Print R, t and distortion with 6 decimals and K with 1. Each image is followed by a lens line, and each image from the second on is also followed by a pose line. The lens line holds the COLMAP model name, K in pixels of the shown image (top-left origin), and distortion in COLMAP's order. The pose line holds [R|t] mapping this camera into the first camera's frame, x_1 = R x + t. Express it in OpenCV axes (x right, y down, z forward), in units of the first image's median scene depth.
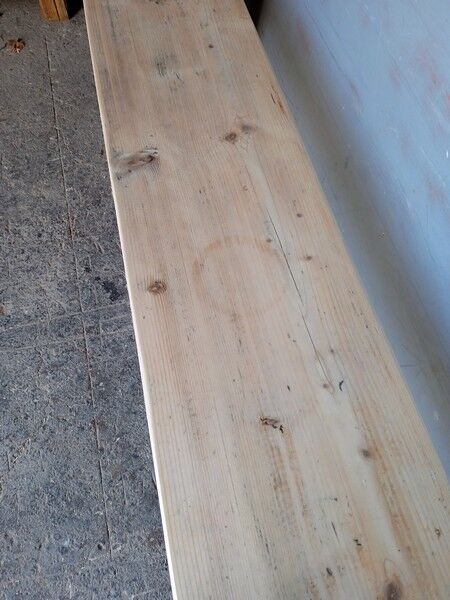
lens RADIAL K [[495.9, 0, 225.0], [0, 495.9, 300.0], [0, 0, 1]] dist [0.119796, -0.191070]
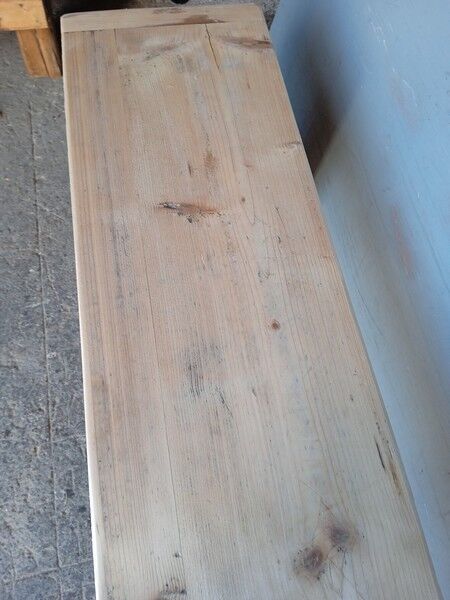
lens RADIAL K [[495.9, 0, 225.0], [0, 495.9, 300.0], [0, 0, 1]] dist [0.119796, -0.191070]
pose [[0.998344, 0.056173, 0.012409, -0.070491], [-0.057041, 0.994579, 0.086944, -0.413875], [-0.007457, -0.087508, 0.996136, 0.279363]]
